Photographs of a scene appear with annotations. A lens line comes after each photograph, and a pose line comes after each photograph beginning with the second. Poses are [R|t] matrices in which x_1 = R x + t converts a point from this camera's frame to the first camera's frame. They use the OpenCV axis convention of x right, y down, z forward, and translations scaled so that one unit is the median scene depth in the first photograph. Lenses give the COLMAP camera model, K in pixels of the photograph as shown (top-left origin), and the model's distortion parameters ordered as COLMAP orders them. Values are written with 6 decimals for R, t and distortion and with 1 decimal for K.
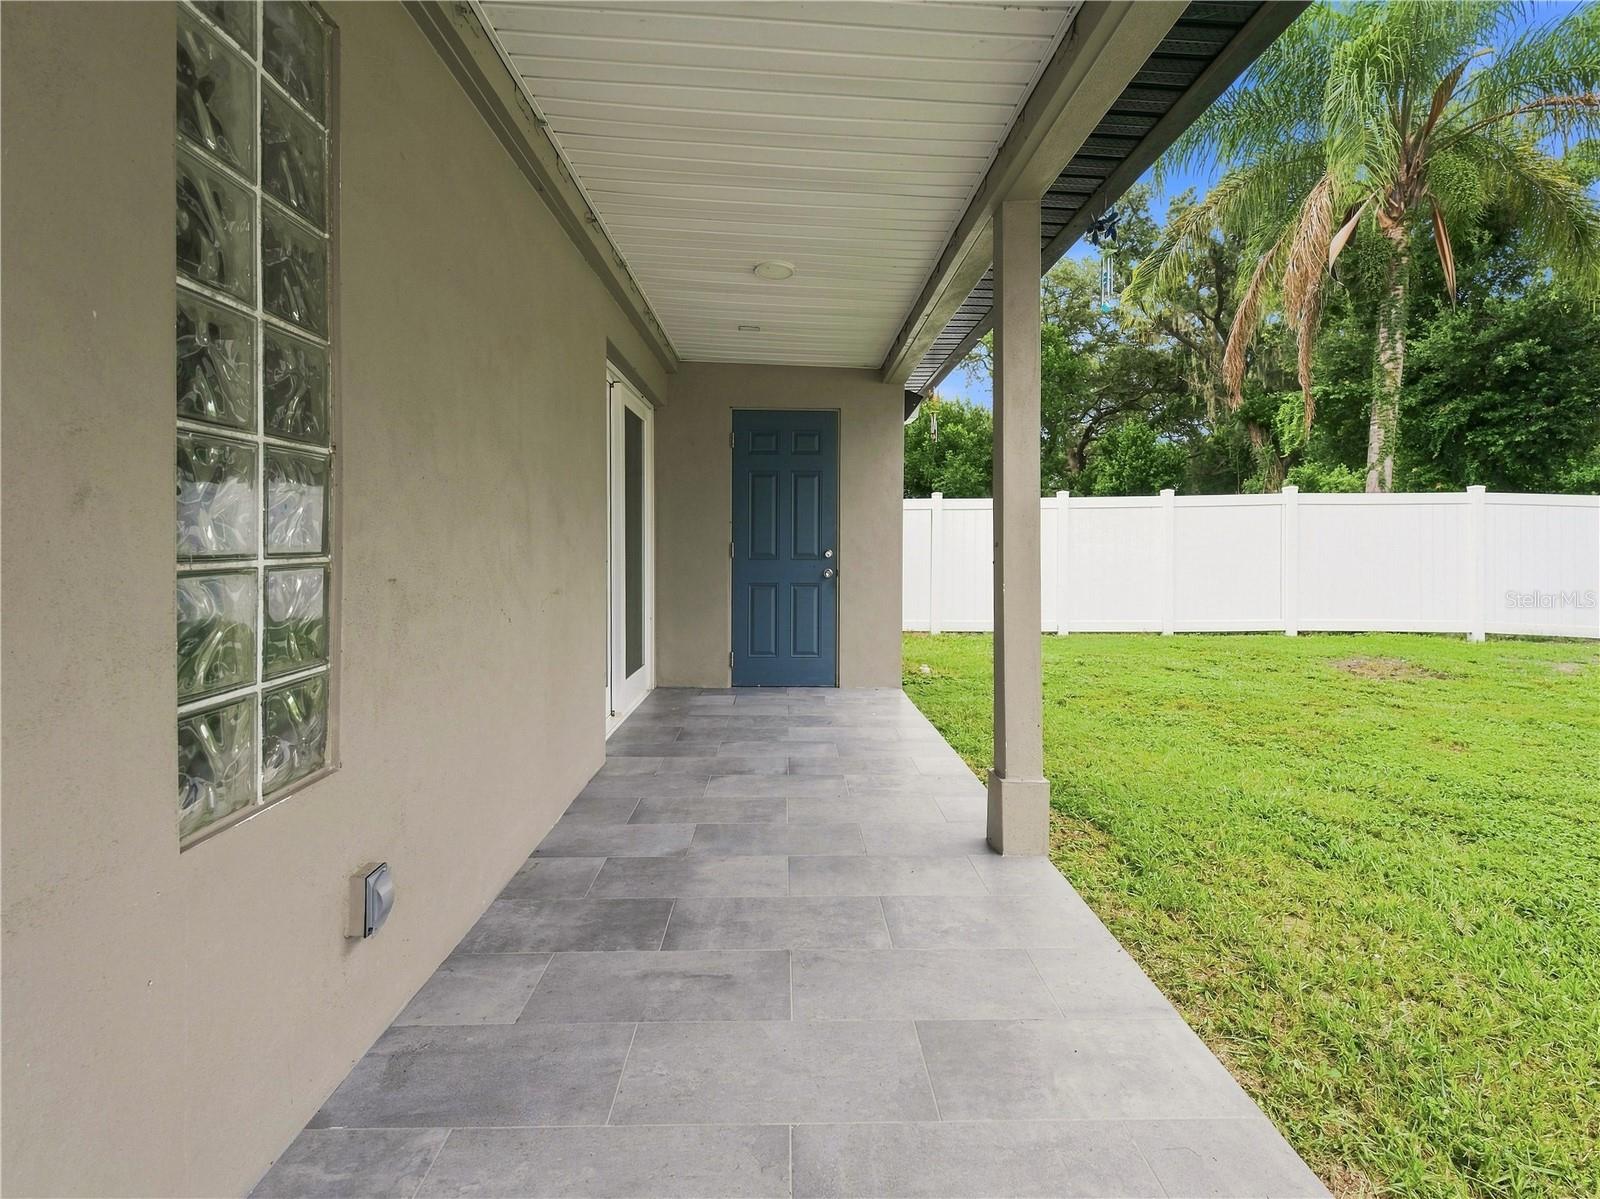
lens RADIAL K [[793.0, 0, 818.3], [0, 793.0, 563.1], [0, 0, 1]] dist [-0.002658, -0.000926]
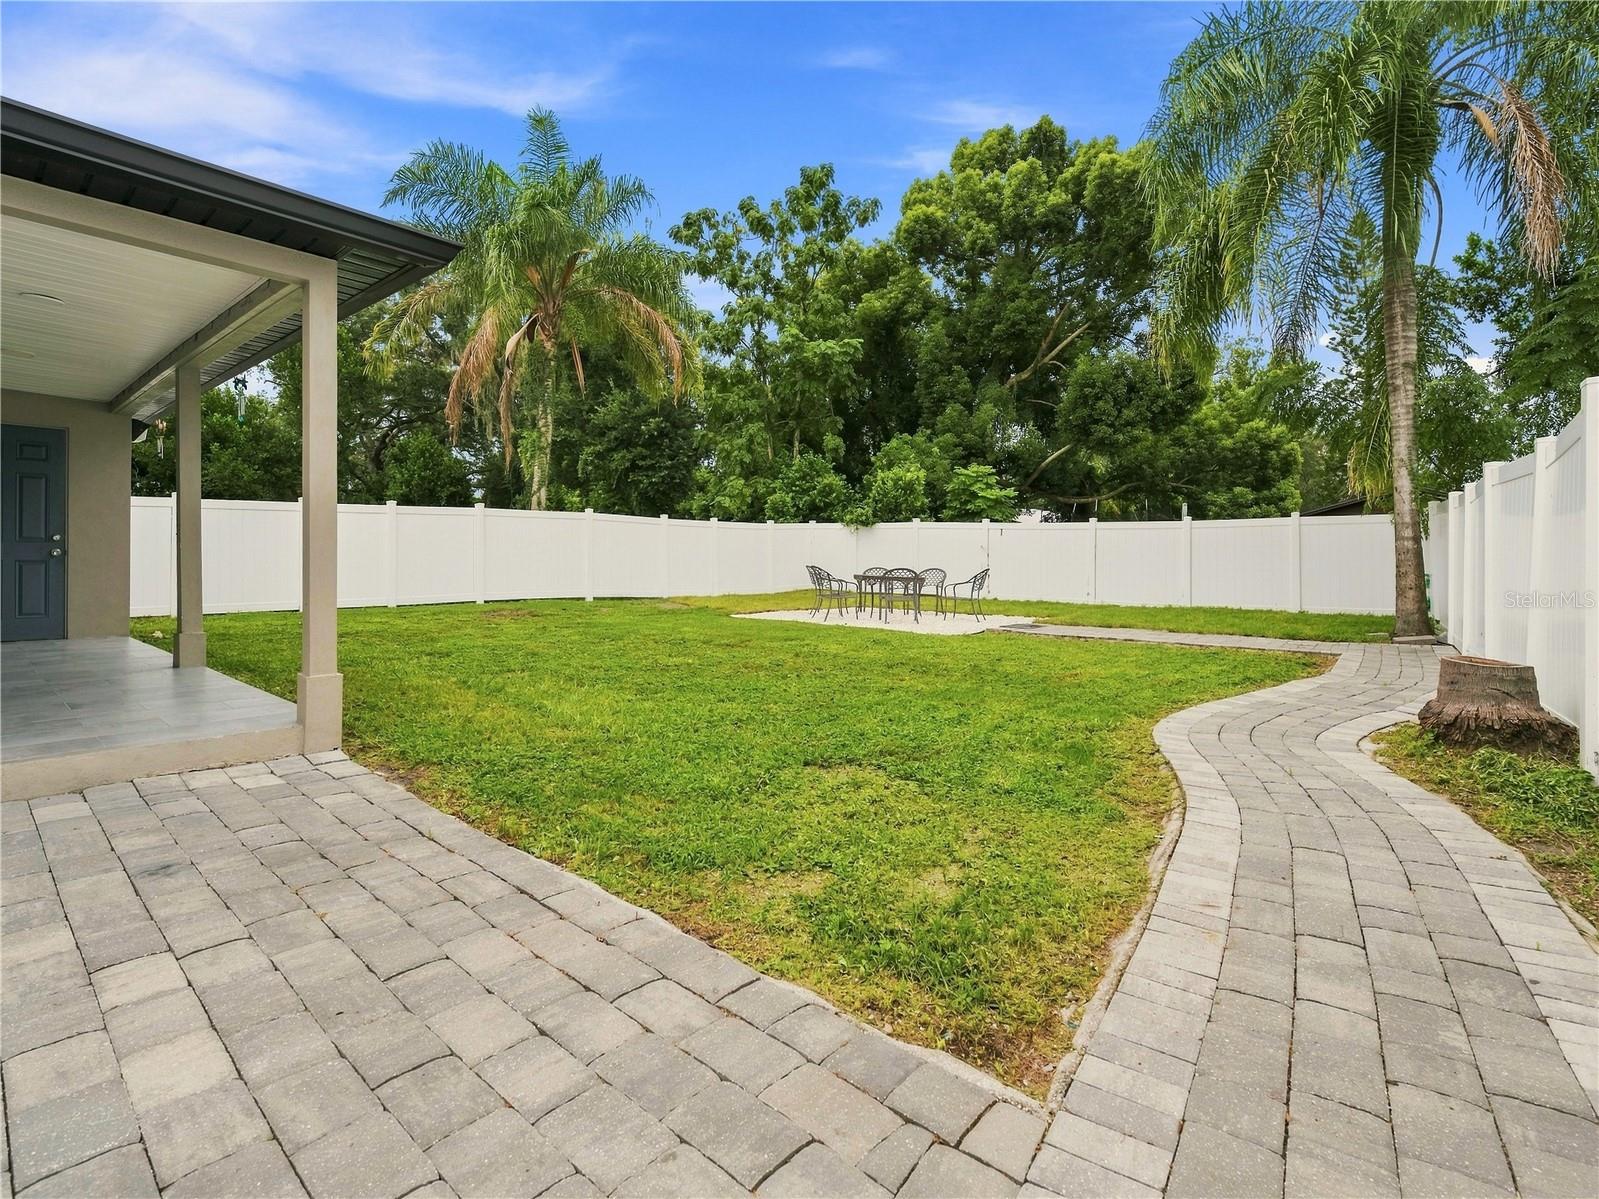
lens RADIAL K [[792.5, 0, 817.7], [0, 792.5, 563.1], [0, 0, 1]] dist [-0.002658, -0.000926]
pose [[0.689127, -0.002789, 0.724635, -0.025467], [0.010802, 0.999921, -0.006424, 0.020305], [-0.724560, 0.012254, 0.689102, -0.311680]]
